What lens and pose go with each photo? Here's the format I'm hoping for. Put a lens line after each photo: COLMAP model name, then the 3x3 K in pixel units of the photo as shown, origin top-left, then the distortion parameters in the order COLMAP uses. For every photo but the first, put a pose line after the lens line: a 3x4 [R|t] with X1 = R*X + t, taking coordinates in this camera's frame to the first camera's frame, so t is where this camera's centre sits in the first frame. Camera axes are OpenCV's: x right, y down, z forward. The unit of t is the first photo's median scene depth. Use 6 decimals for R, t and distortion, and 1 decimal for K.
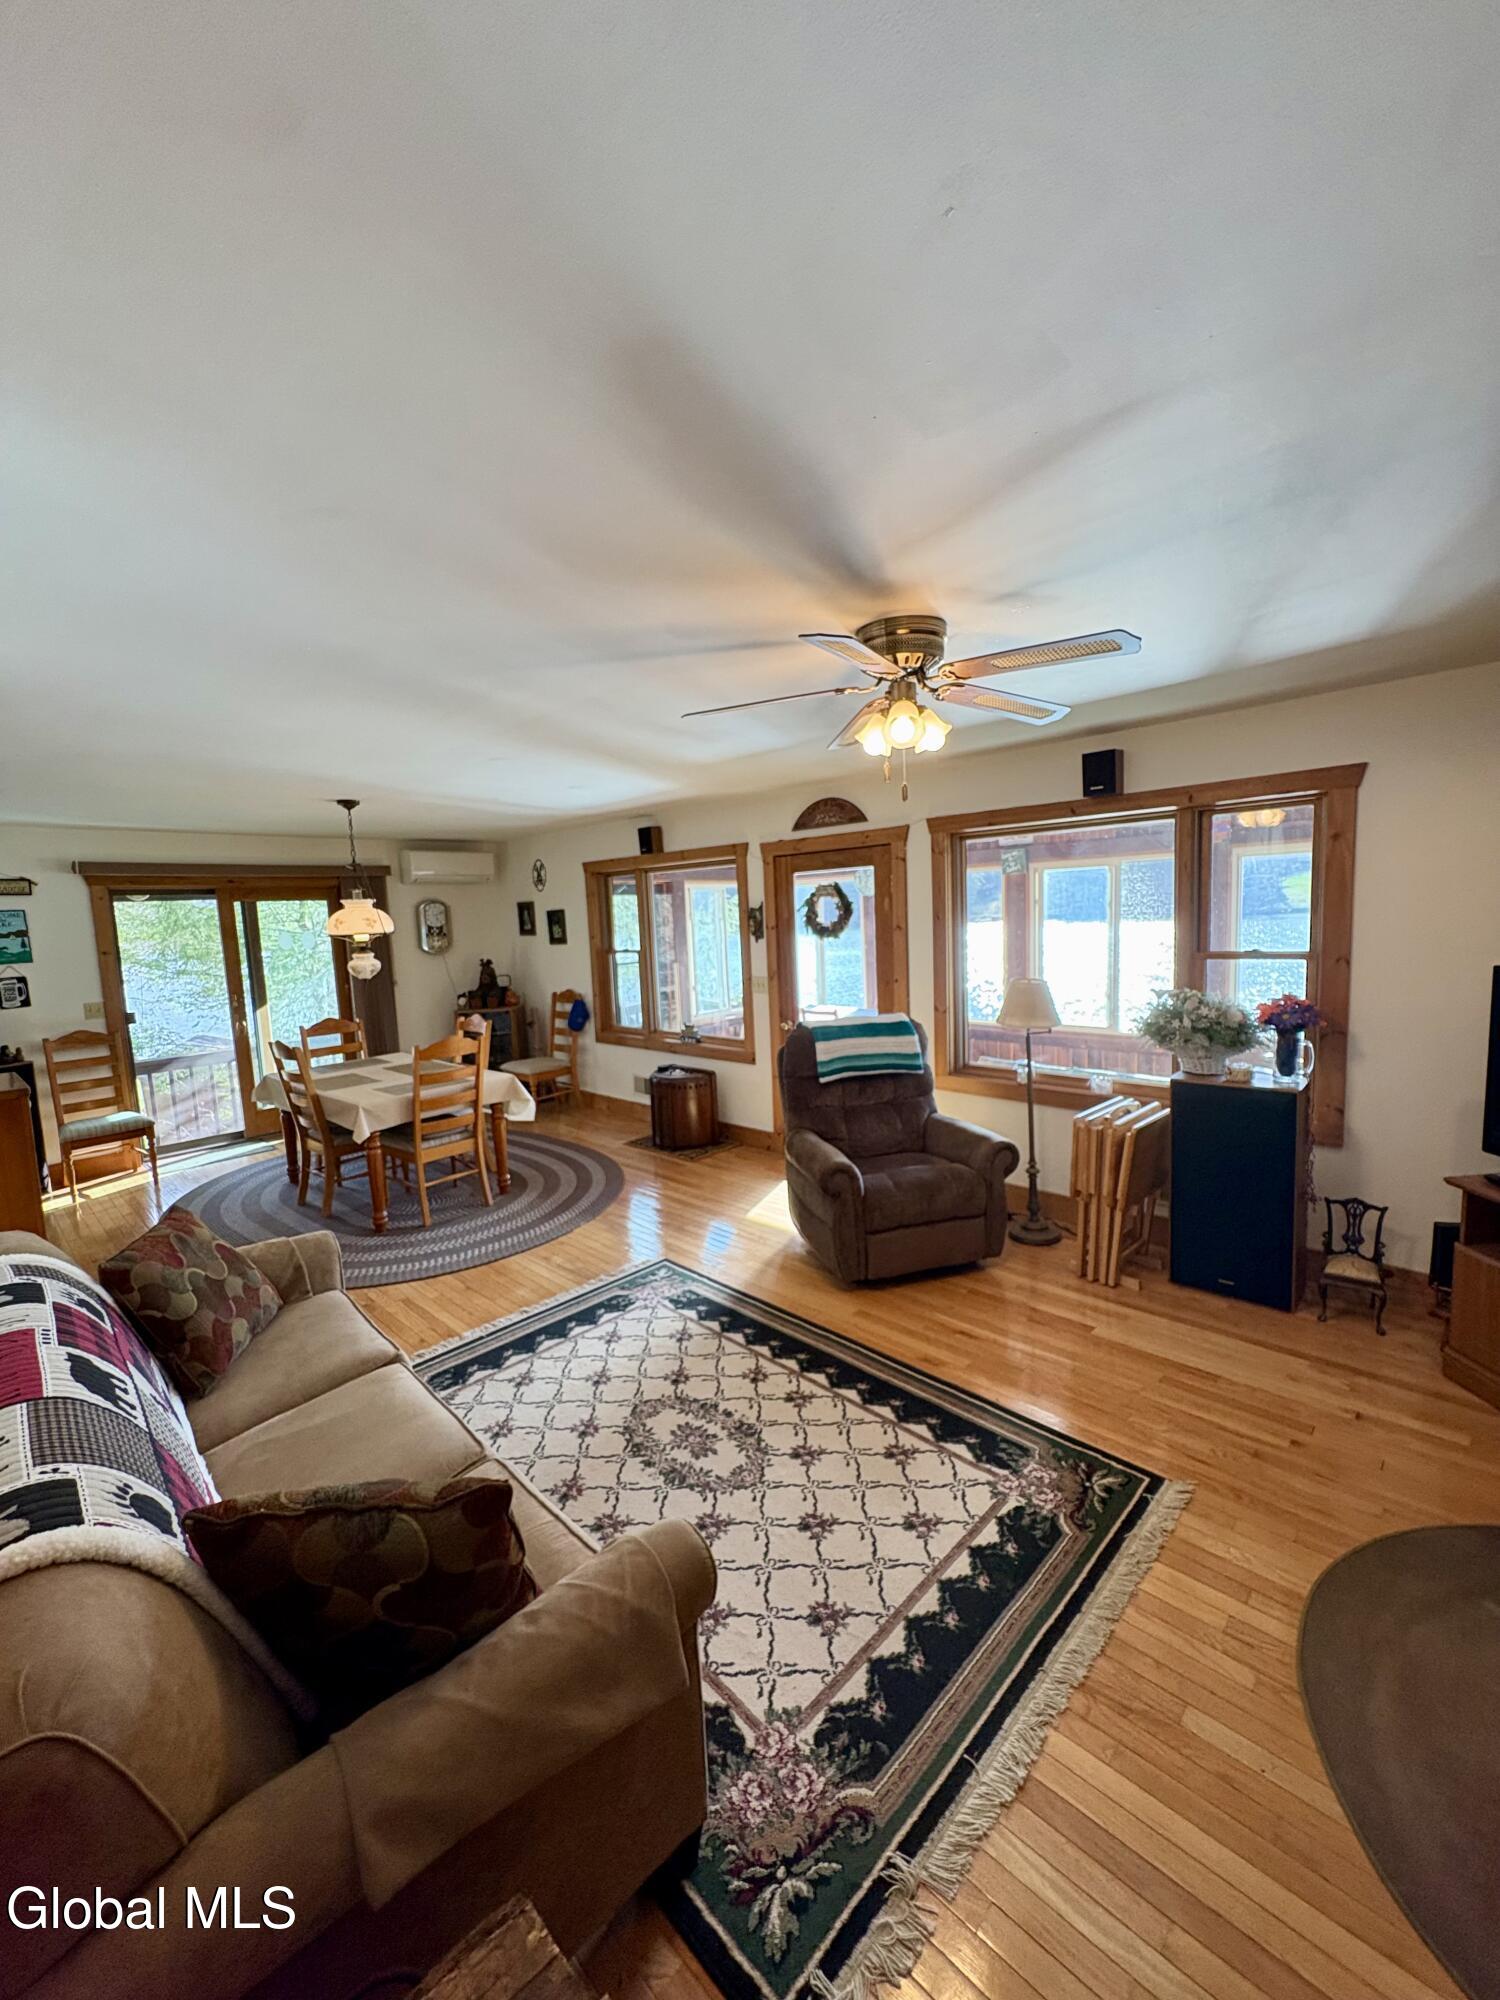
lens RADIAL K [[796.4, 0, 748.9], [0, 796.4, 998.0], [0, 0, 1]] dist [-0.000580, -0.000199]
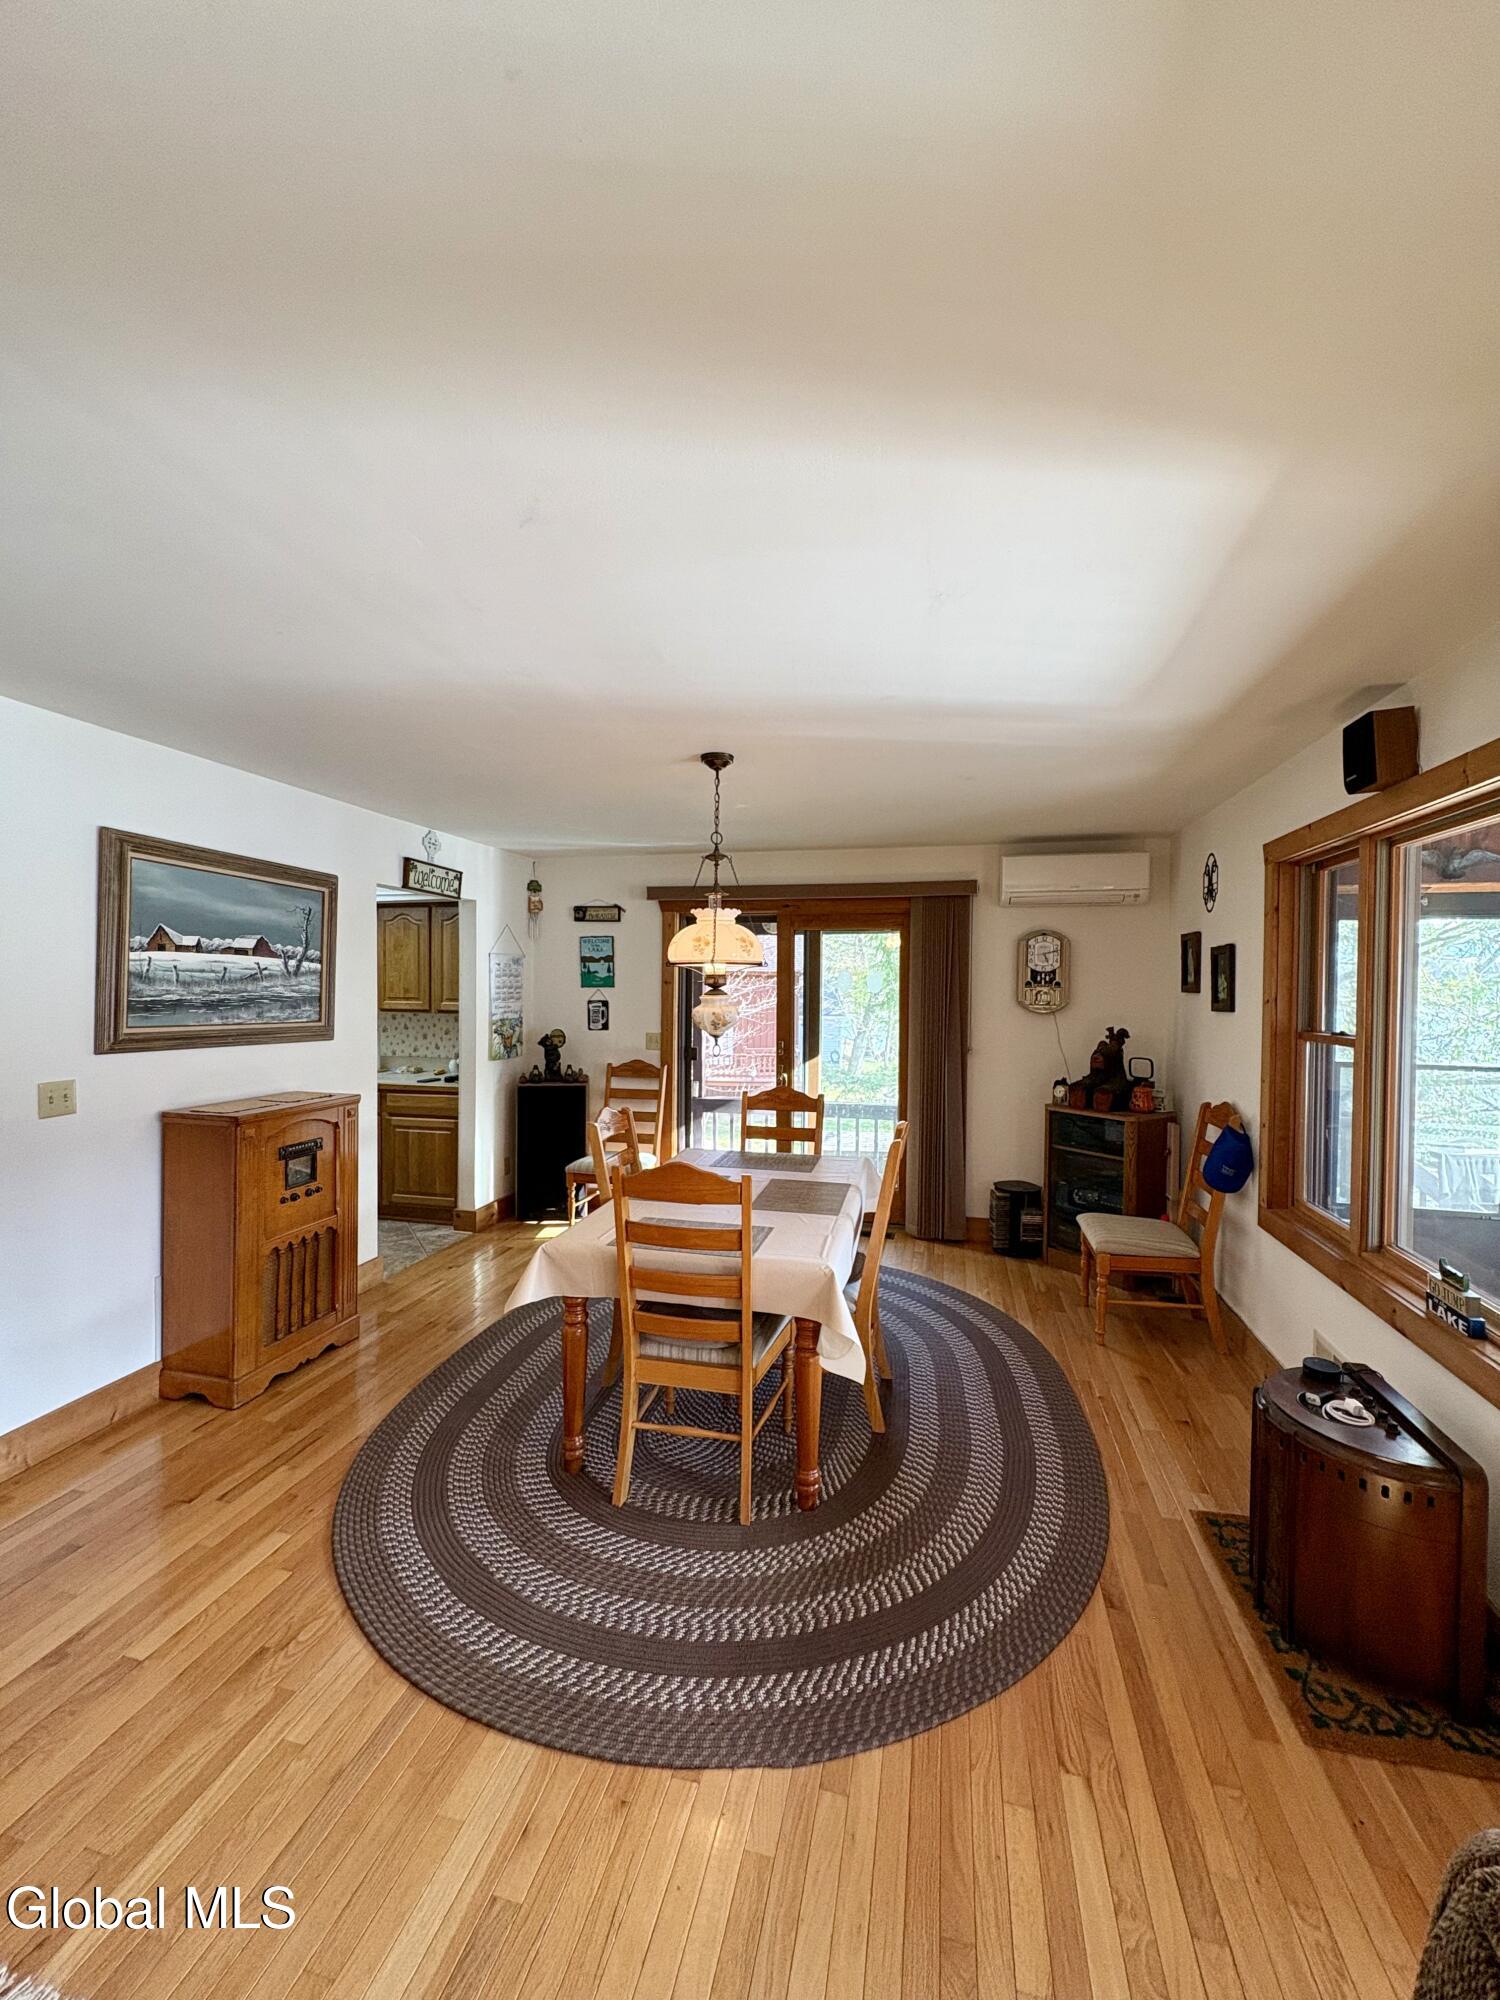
lens RADIAL K [[796.4, 0, 744.6], [0, 796.4, 999.9], [0, 0, 1]] dist [-0.000580, -0.000199]
pose [[0.504796, 0.061478, -0.861047, 0.112063], [-0.123446, 0.992350, -0.001518, -0.084527], [0.854366, 0.107059, 0.508524, 1.108246]]
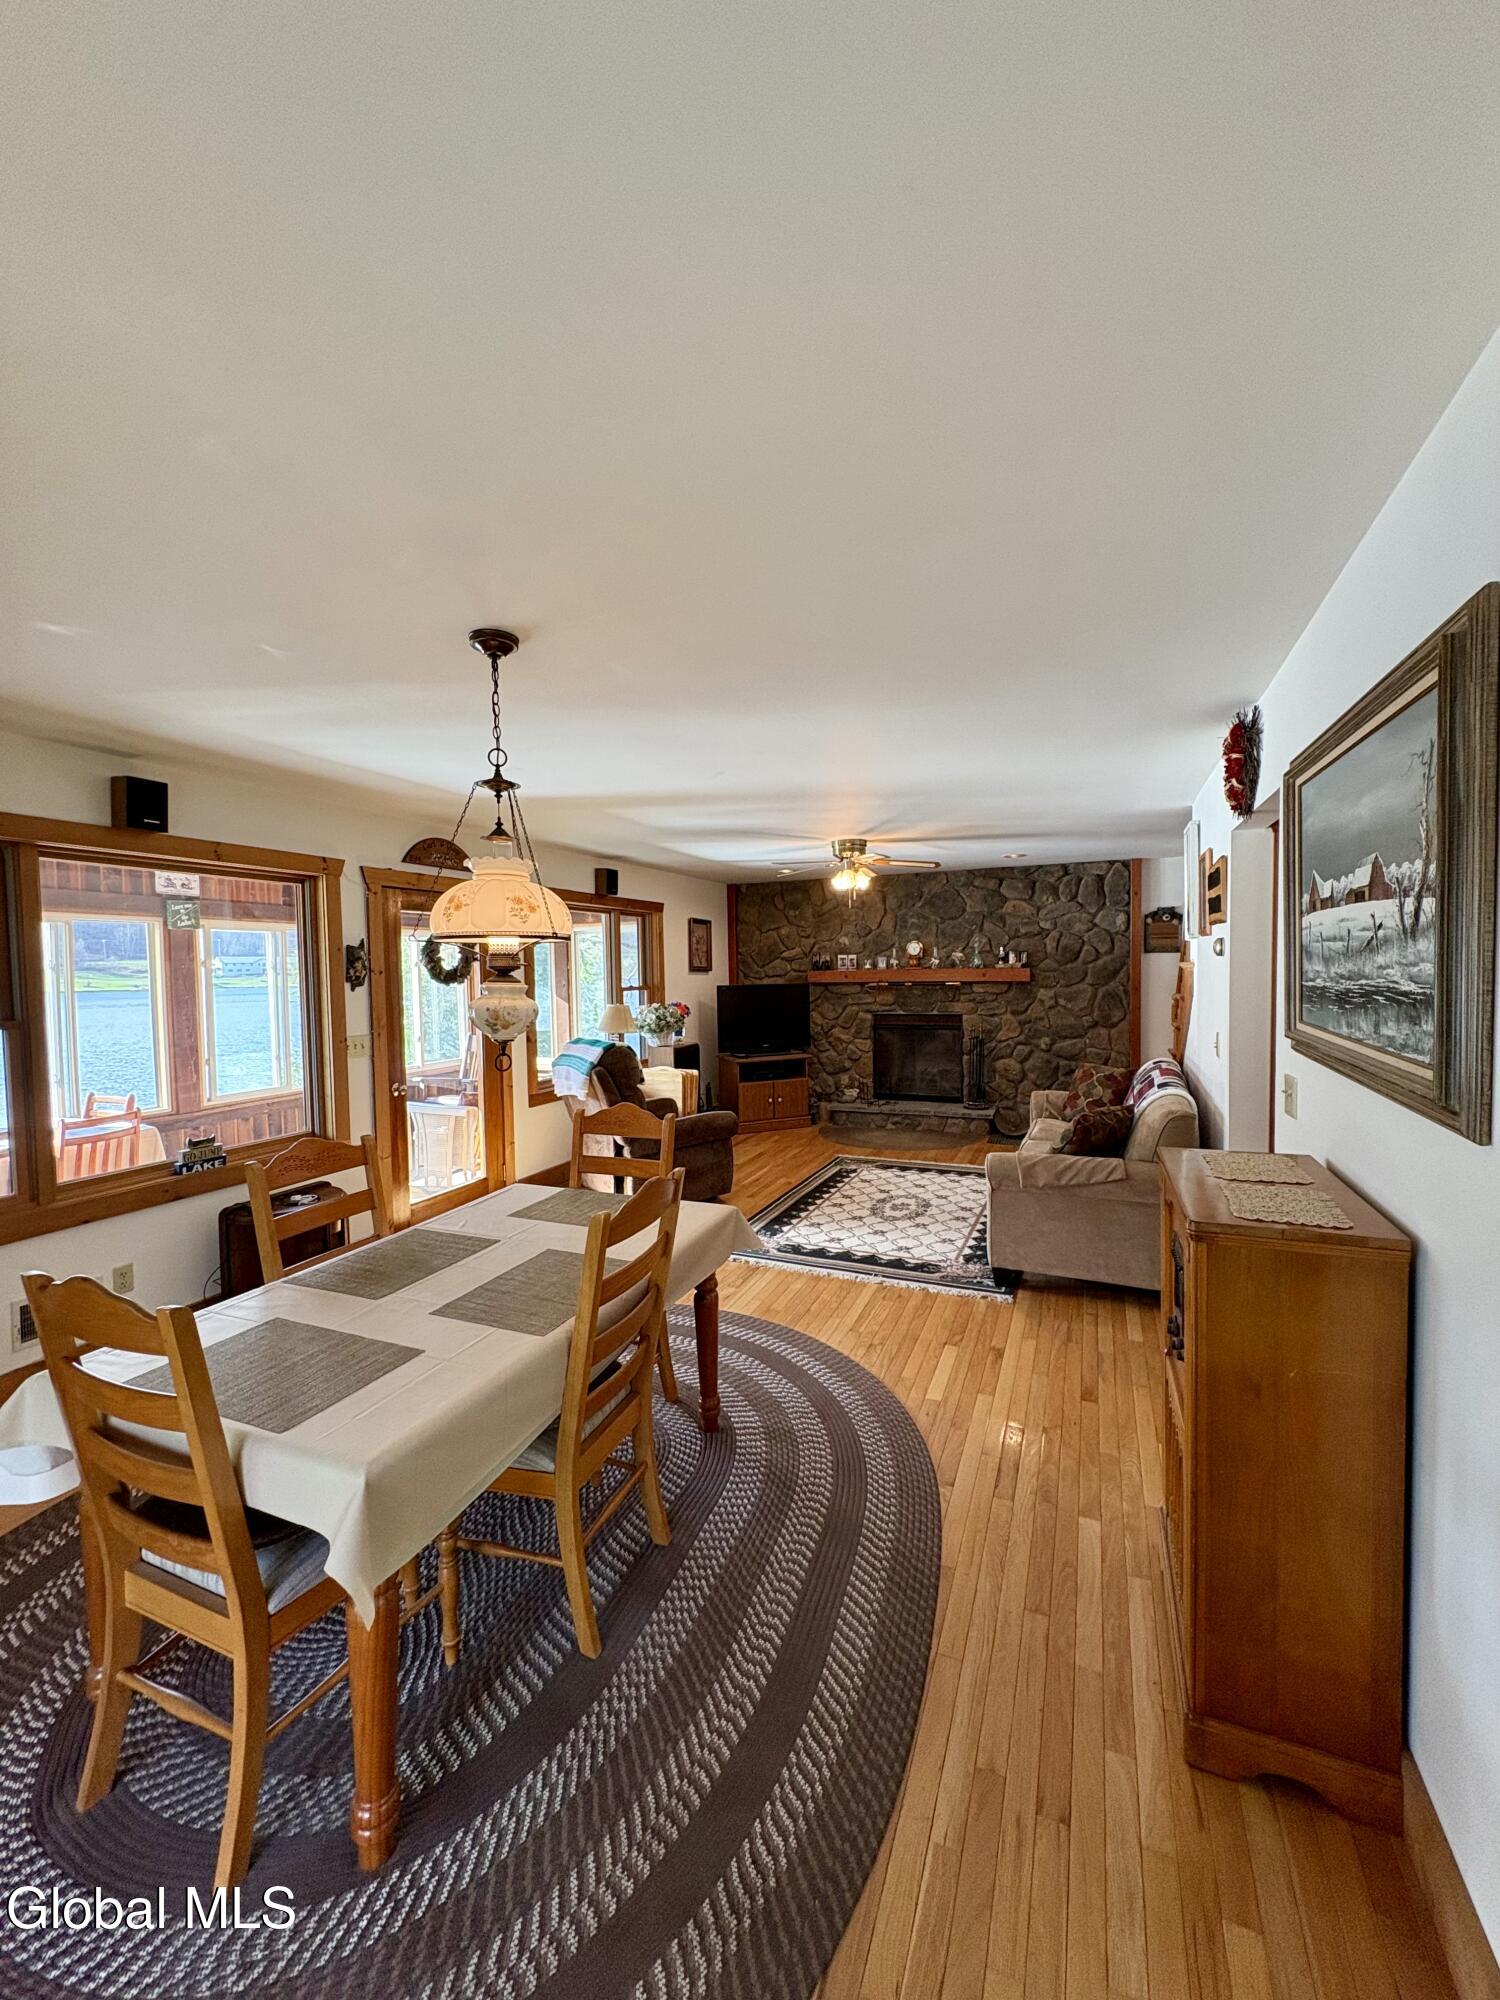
lens RADIAL K [[796.4, 0, 745.1], [0, 796.4, 1000.6], [0, 0, 1]] dist [-0.000580, -0.000199]
pose [[-0.348461, 0.014140, 0.937216, -1.497085], [0.135409, 0.990157, 0.035407, -0.065579], [-0.927491, 0.139245, -0.346946, 1.637528]]
